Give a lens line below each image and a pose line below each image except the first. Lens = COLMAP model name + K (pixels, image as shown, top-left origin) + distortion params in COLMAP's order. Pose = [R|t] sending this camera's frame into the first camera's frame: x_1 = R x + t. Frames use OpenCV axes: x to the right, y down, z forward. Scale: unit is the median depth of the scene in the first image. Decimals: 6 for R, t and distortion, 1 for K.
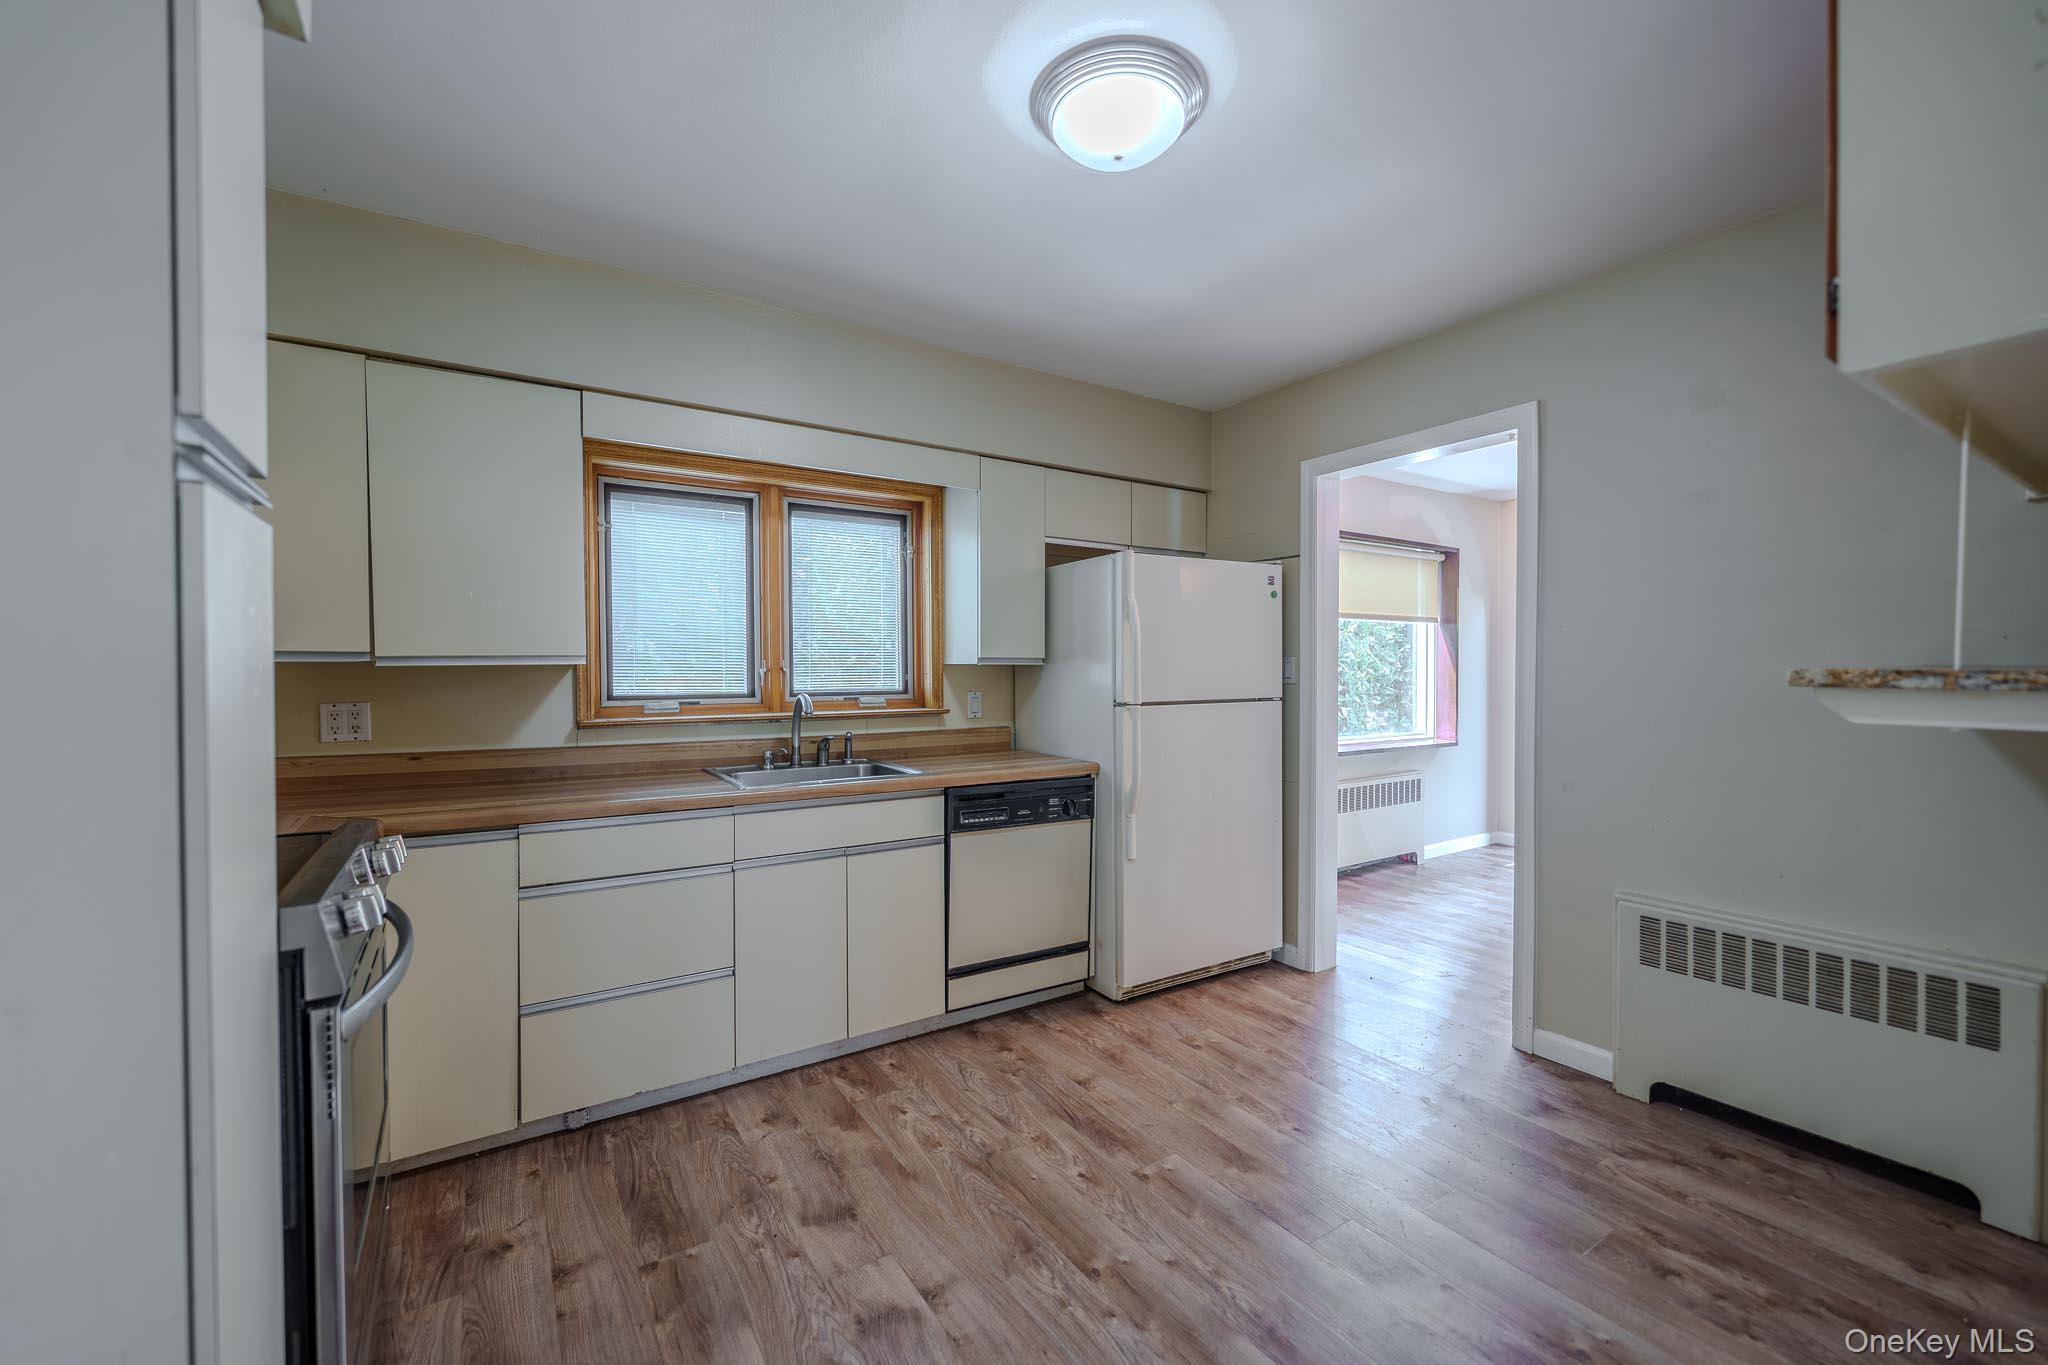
lens RADIAL K [[824.9, 0, 1020.2], [0, 824.9, 685.3], [0, 0, 1]] dist [-0.001121, -0.000223]
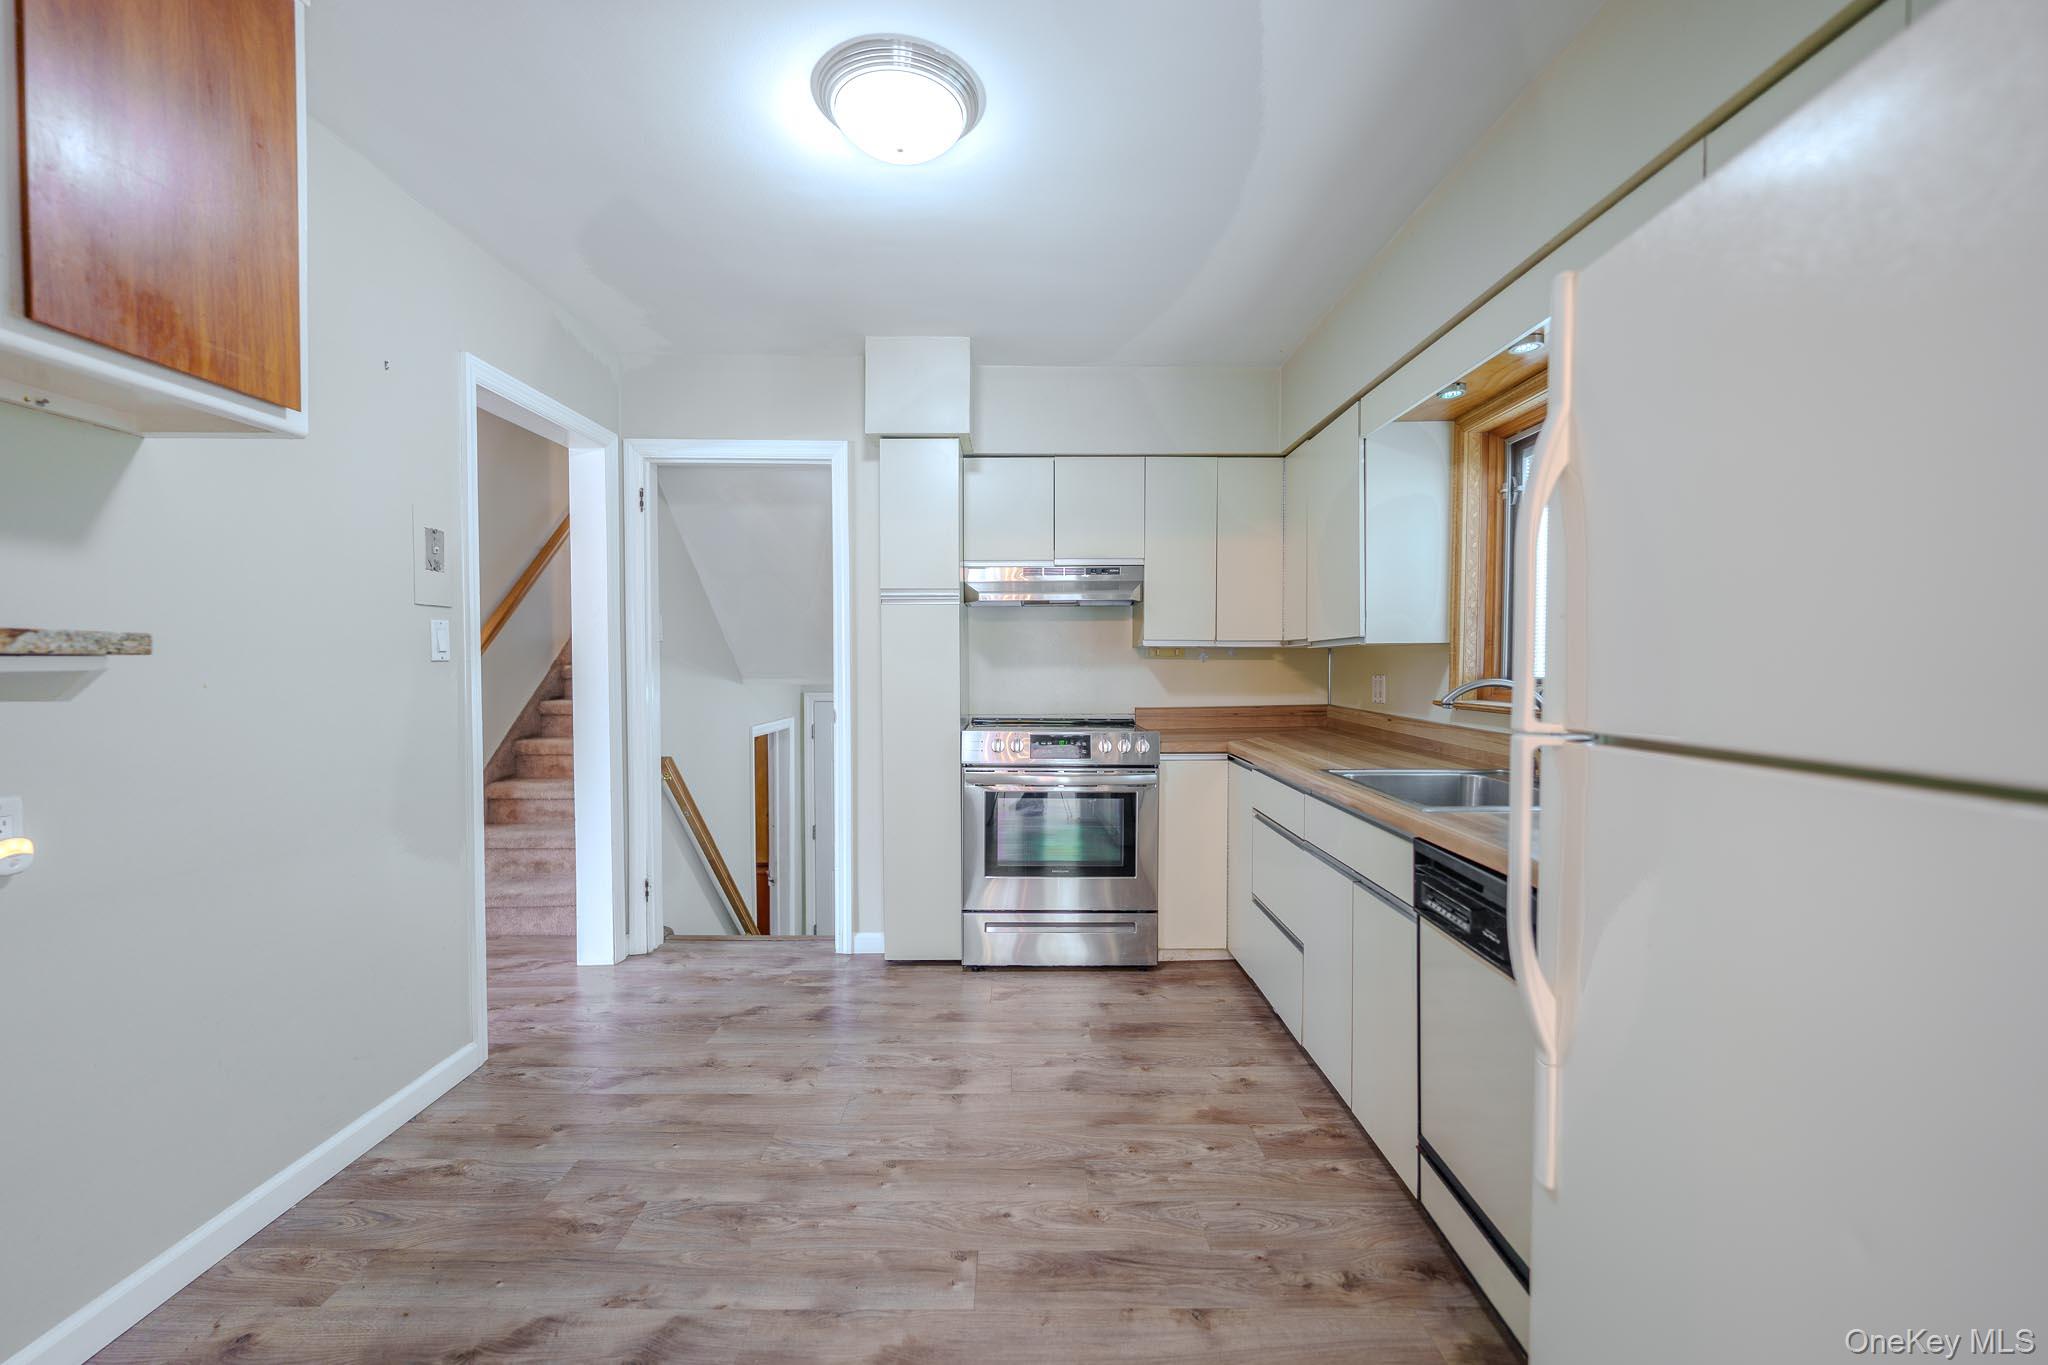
lens RADIAL K [[824.9, 0, 1020.2], [0, 824.9, 685.3], [0, 0, 1]] dist [-0.001121, -0.000223]
pose [[-0.546057, 0.023993, -0.837404, 0.771898], [-0.015033, 0.999148, 0.038430, -0.007736], [0.837613, 0.033574, -0.545231, 1.435440]]
